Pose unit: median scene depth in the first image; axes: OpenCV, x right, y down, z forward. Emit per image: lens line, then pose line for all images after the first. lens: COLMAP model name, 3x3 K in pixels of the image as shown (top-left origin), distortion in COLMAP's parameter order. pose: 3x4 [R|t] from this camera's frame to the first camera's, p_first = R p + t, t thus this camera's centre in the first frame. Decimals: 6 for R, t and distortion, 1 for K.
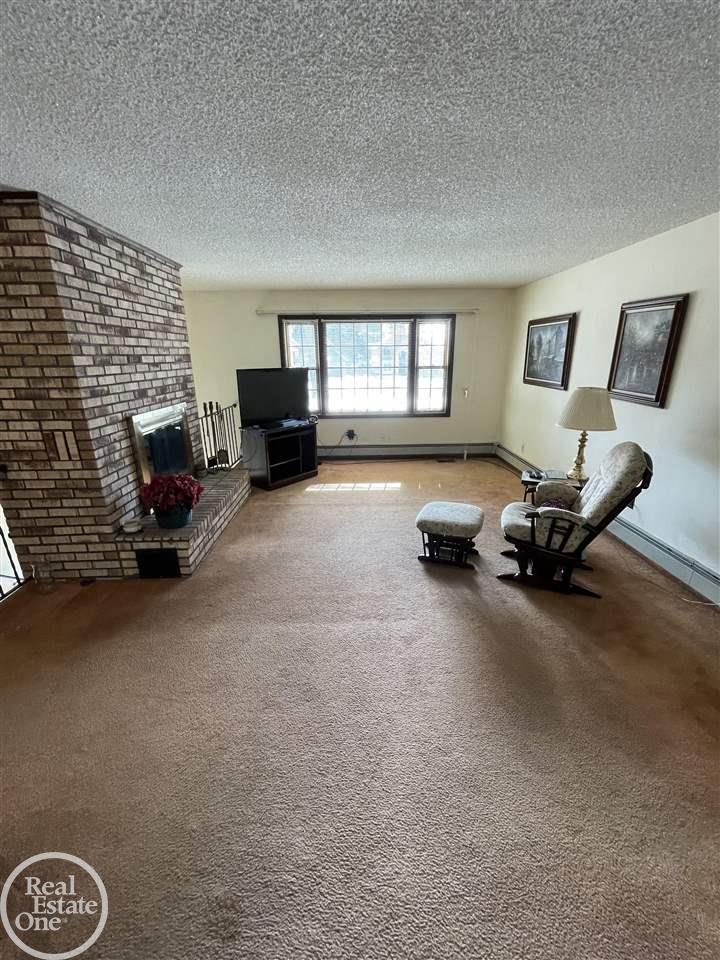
lens RADIAL K [[388.0, 0, 362.0], [0, 388.0, 481.9], [0, 0, 1]] dist [-0.006608, 0.000175]
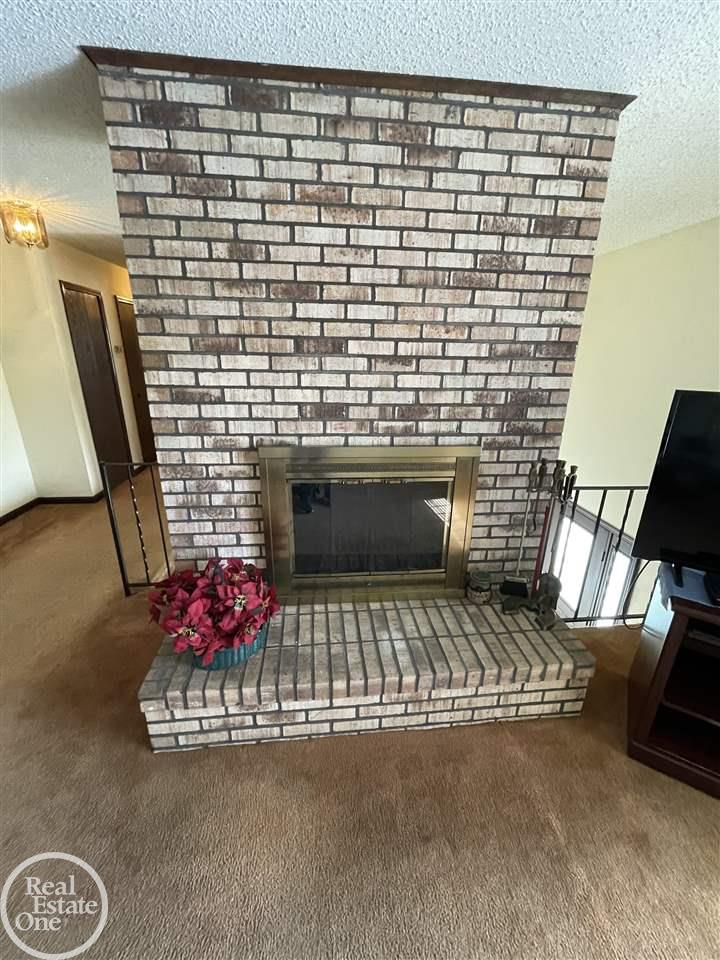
lens RADIAL K [[388.0, 0, 360.7], [0, 388.0, 478.5], [0, 0, 1]] dist [-0.006608, 0.000175]
pose [[0.080009, 0.327775, -0.941362, -0.040458], [-0.328623, 0.900265, 0.285534, -0.351807], [0.941066, 0.286508, 0.179744, 1.098157]]
